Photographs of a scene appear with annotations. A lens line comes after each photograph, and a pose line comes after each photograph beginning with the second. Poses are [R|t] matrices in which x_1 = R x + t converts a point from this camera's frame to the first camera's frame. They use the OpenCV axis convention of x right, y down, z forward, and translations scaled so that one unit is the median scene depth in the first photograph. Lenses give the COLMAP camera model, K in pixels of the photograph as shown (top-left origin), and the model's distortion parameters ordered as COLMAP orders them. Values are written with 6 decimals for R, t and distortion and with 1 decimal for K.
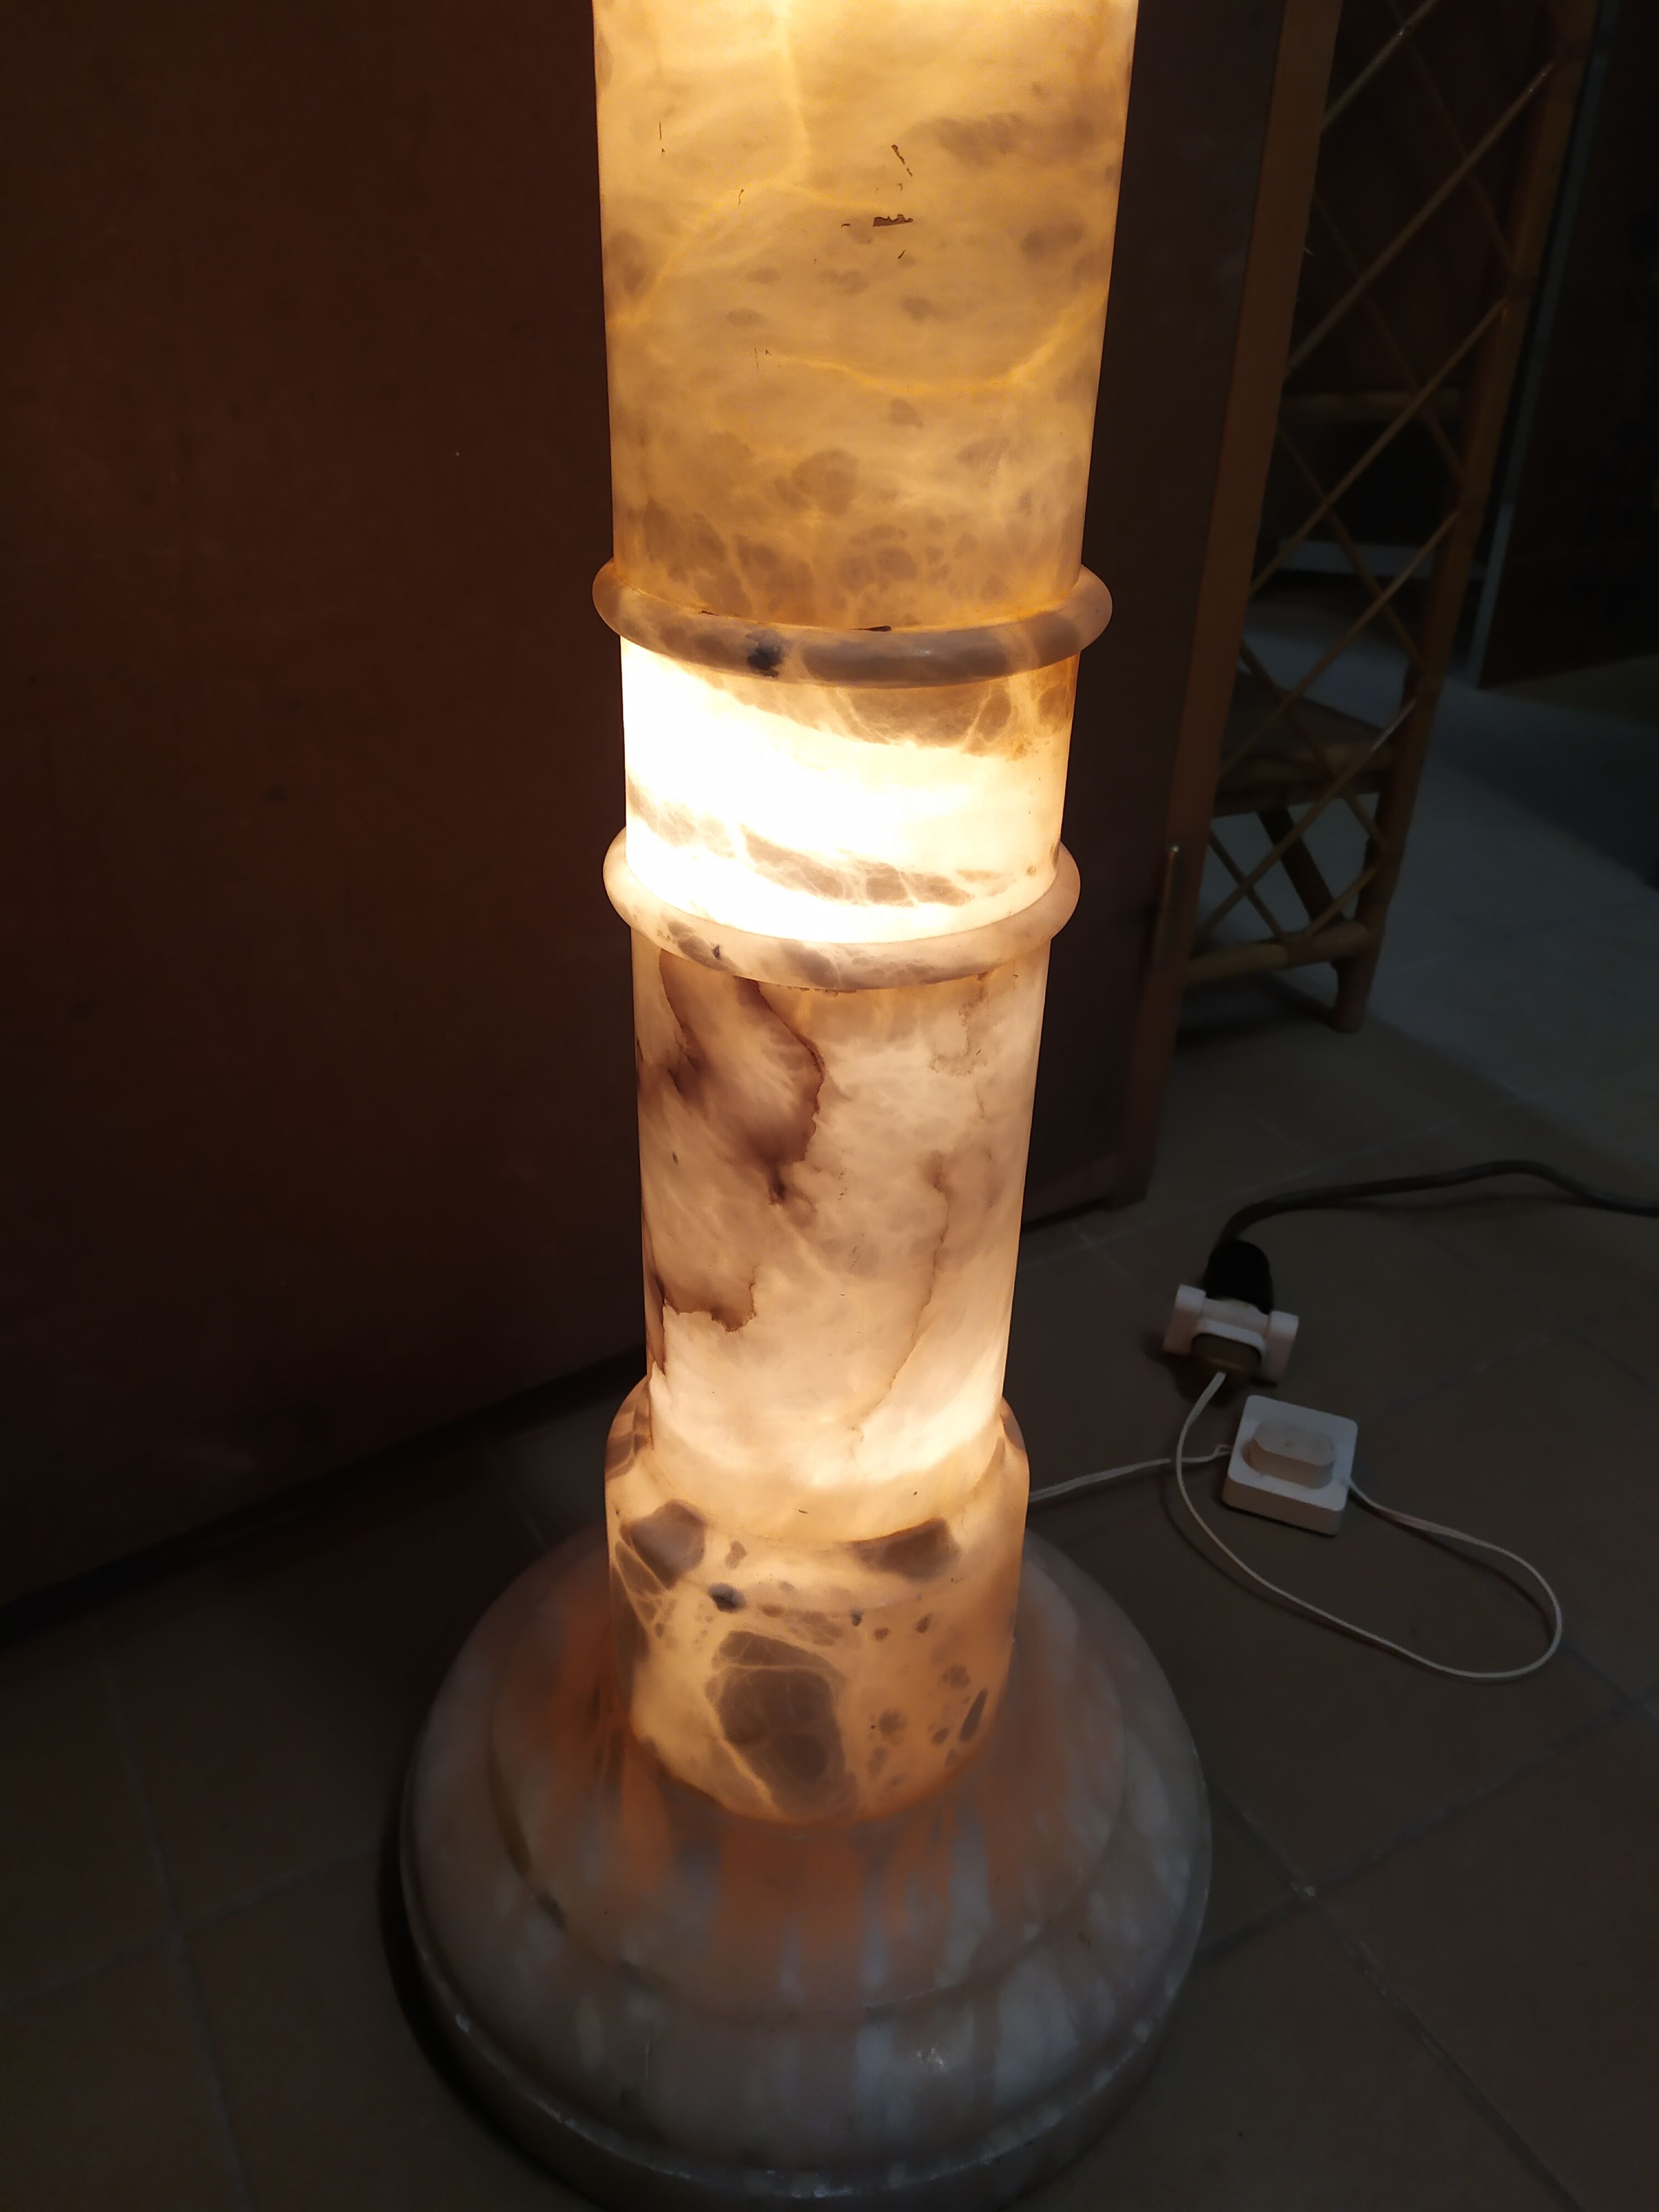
lens RADIAL K [[1699.3, 0, 826.6], [0, 1699.3, 1107.6], [0, 0, 1]] dist [0.052894, -0.068027]
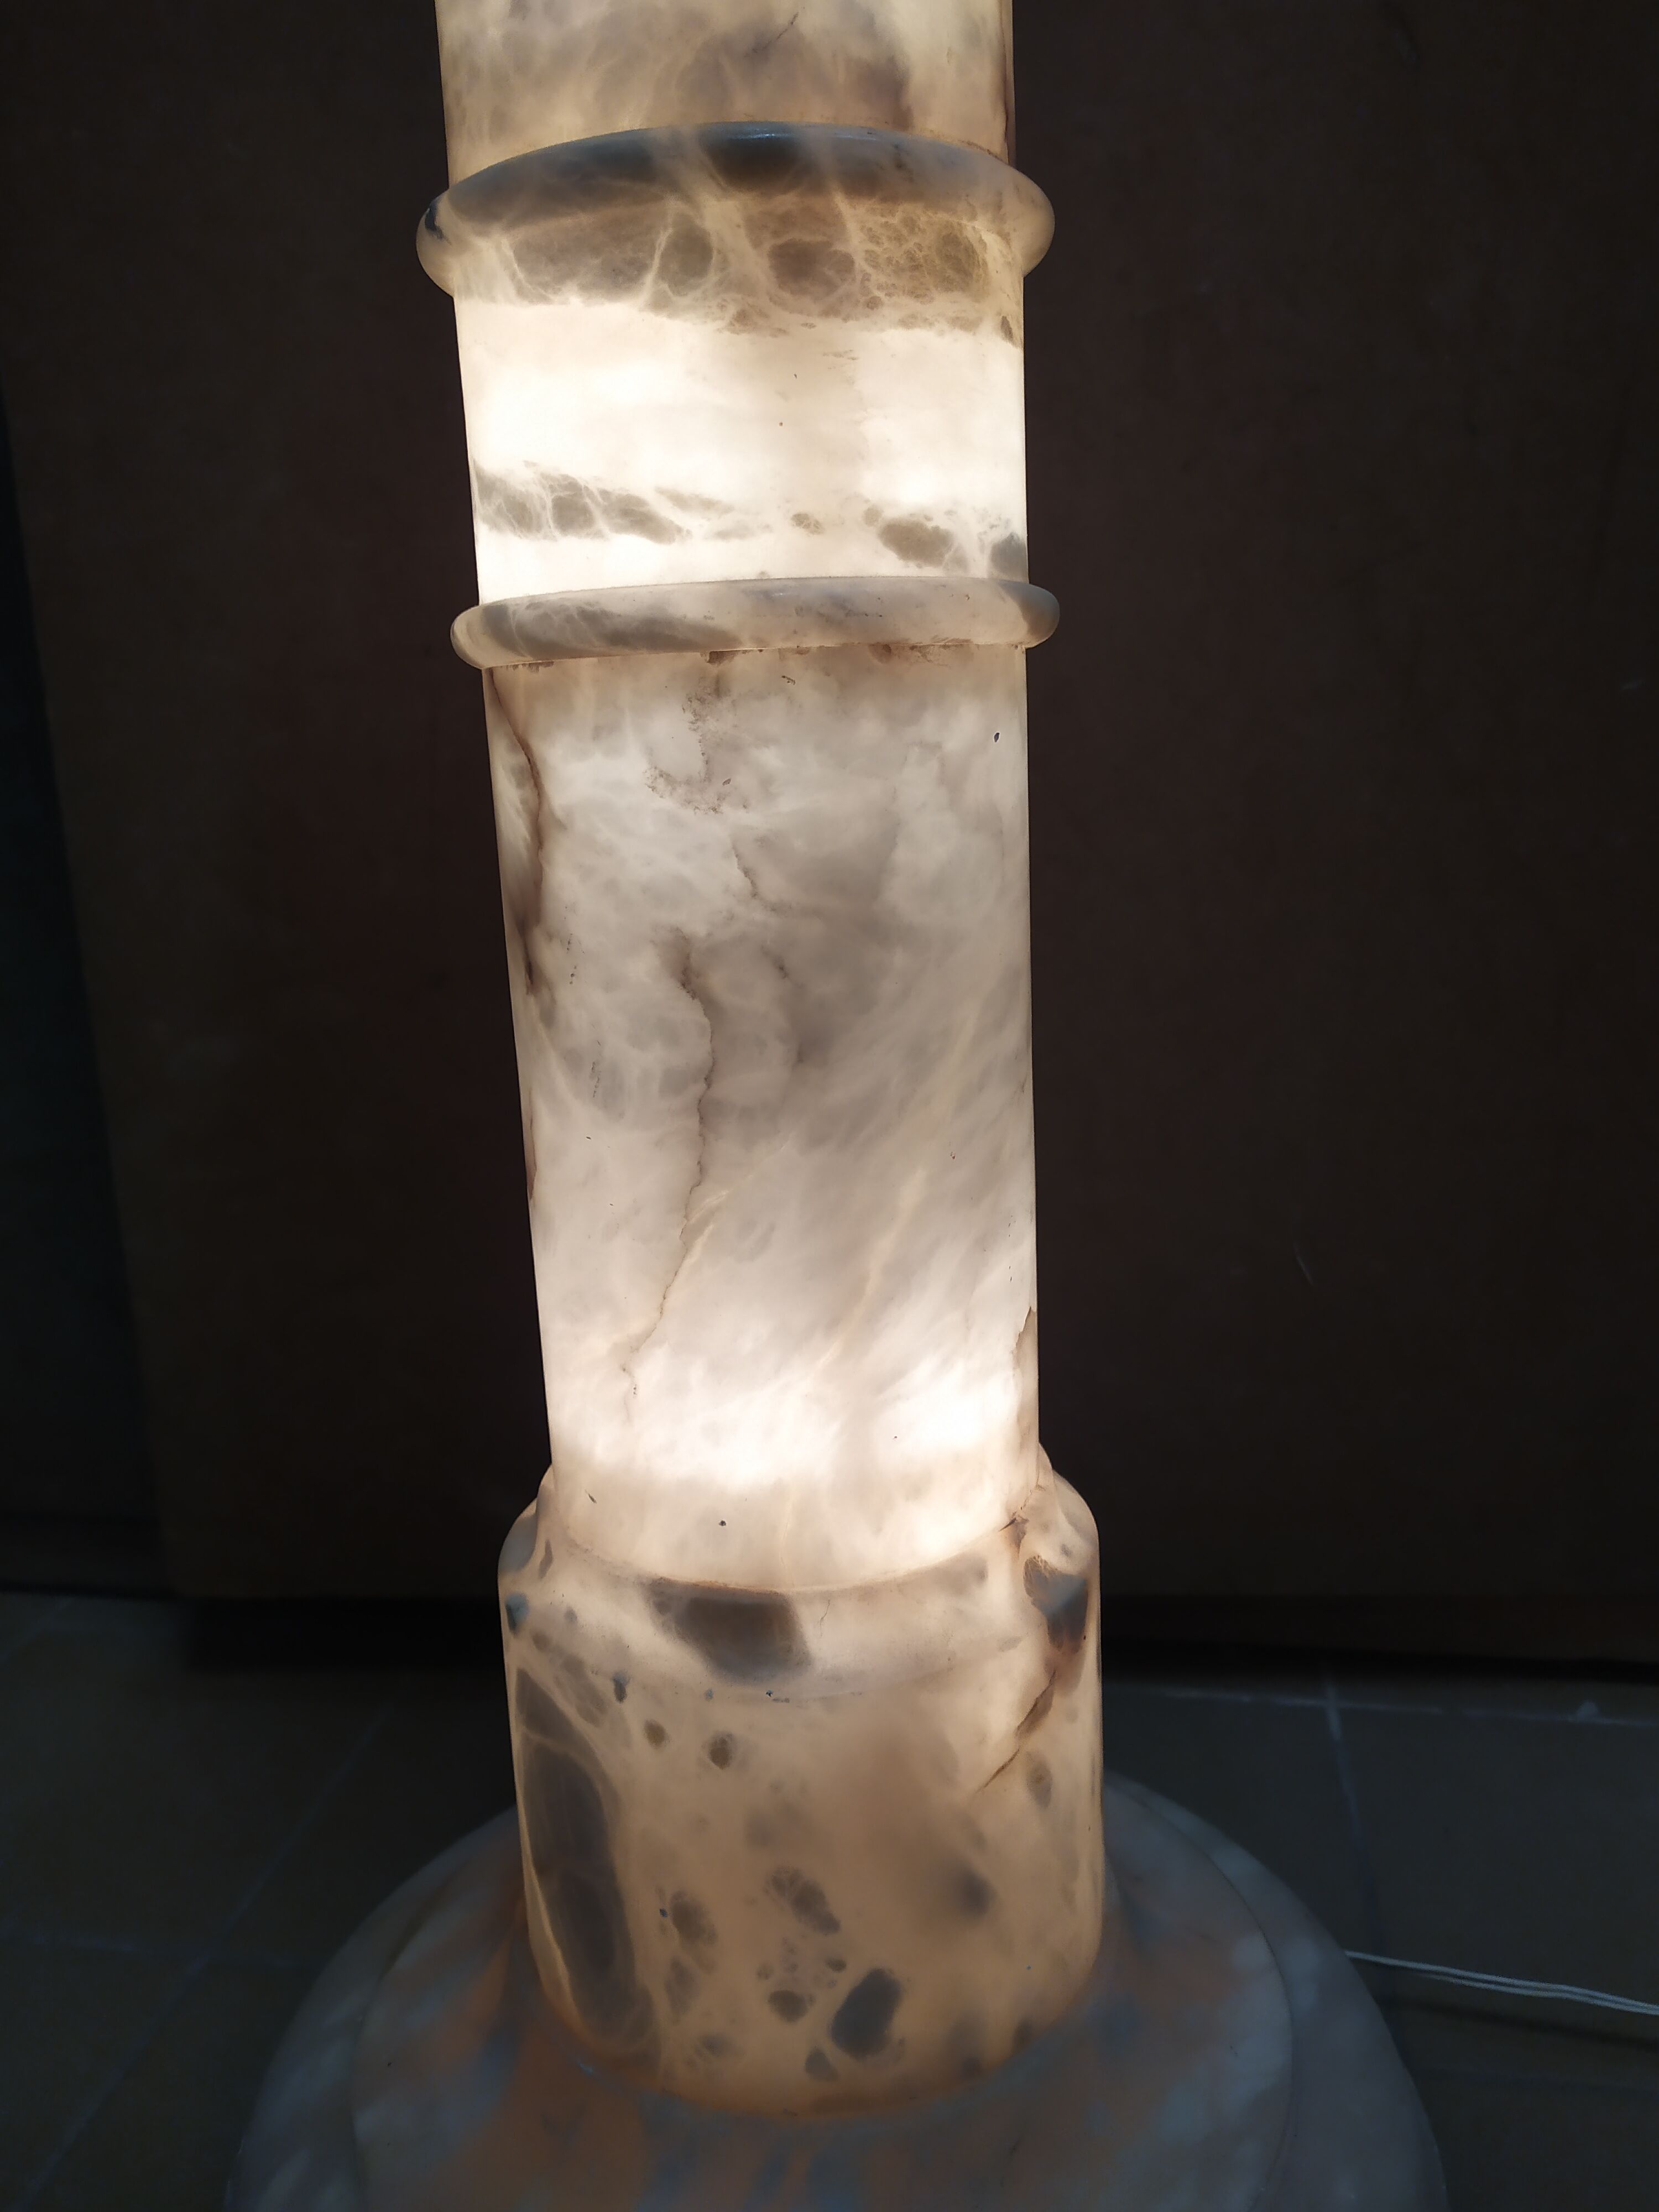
lens RADIAL K [[1699.3, 0, 822.7], [0, 1699.3, 1087.3], [0, 0, 1]] dist [0.052894, -0.068027]
pose [[0.763835, 0.083401, -0.640001, 0.608357], [-0.279592, 0.936500, -0.211652, 0.236324], [0.581708, 0.340607, 0.738649, 0.550042]]
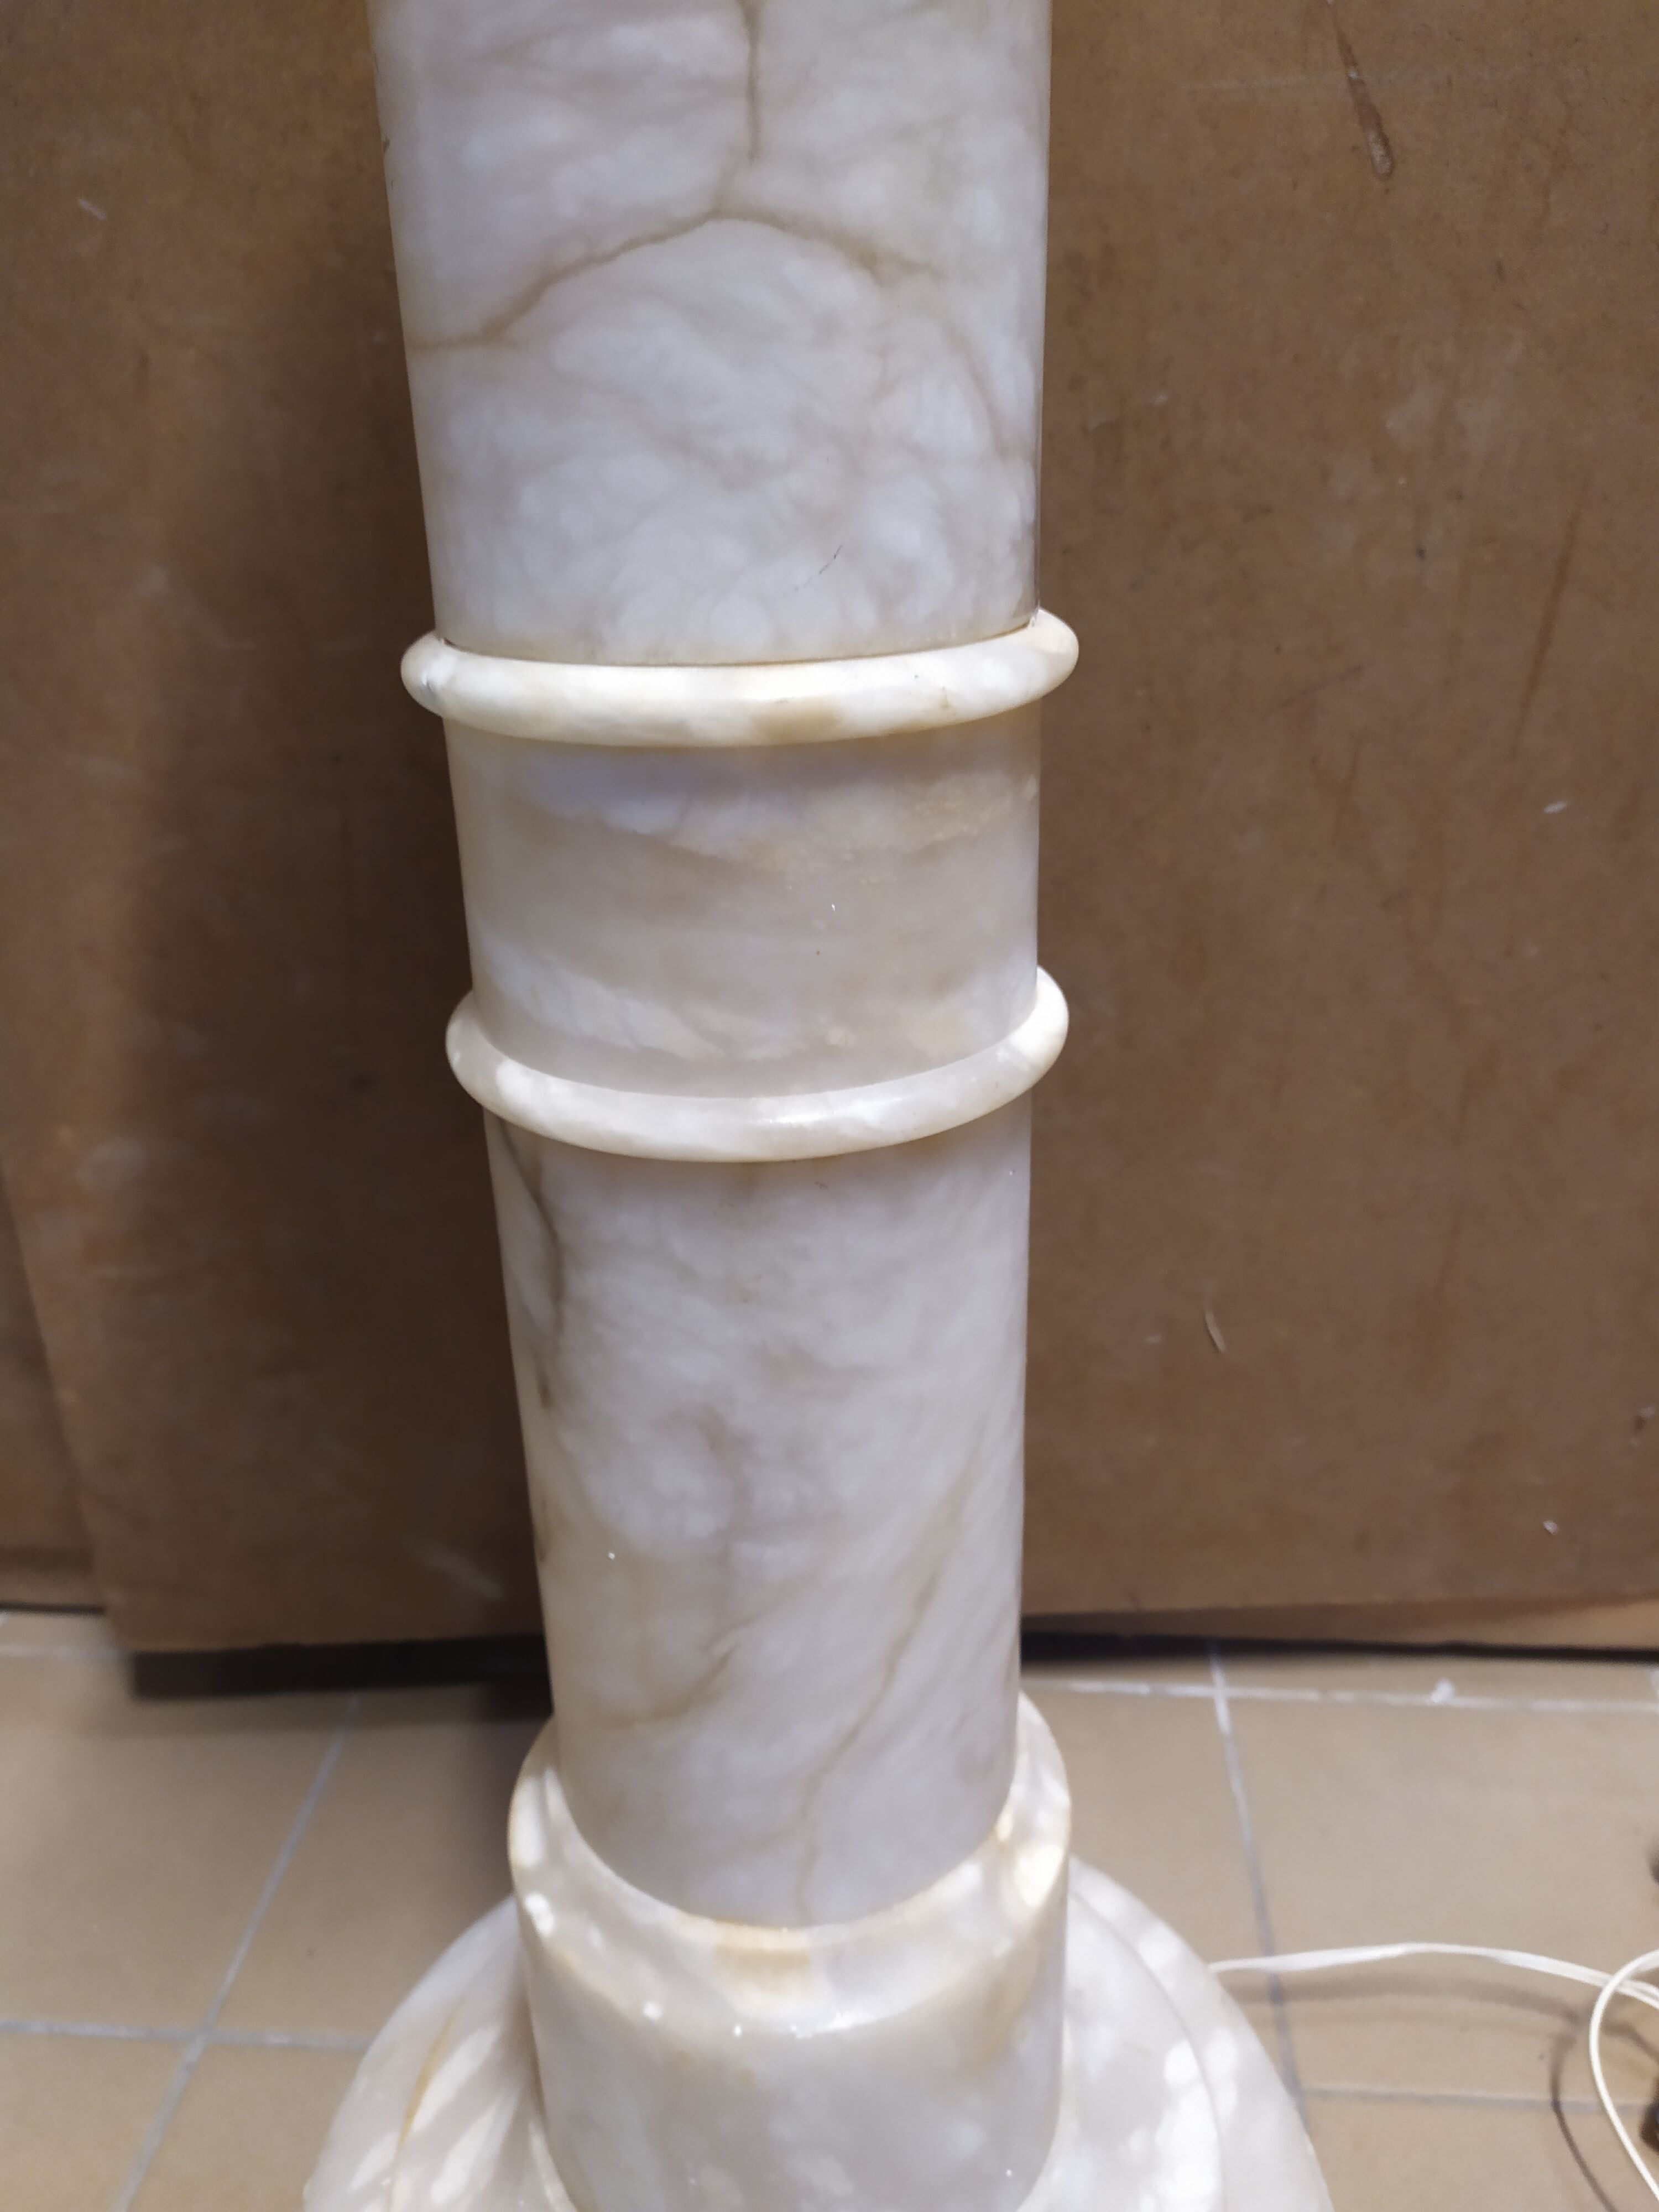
lens RADIAL K [[1699.3, 0, 824.0], [0, 1699.3, 1095.1], [0, 0, 1]] dist [0.052894, -0.068027]
pose [[0.823300, 0.177060, -0.539284, 0.500017], [-0.250241, 0.966008, -0.064868, -0.071731], [0.509467, 0.188356, 0.839622, 0.406029]]
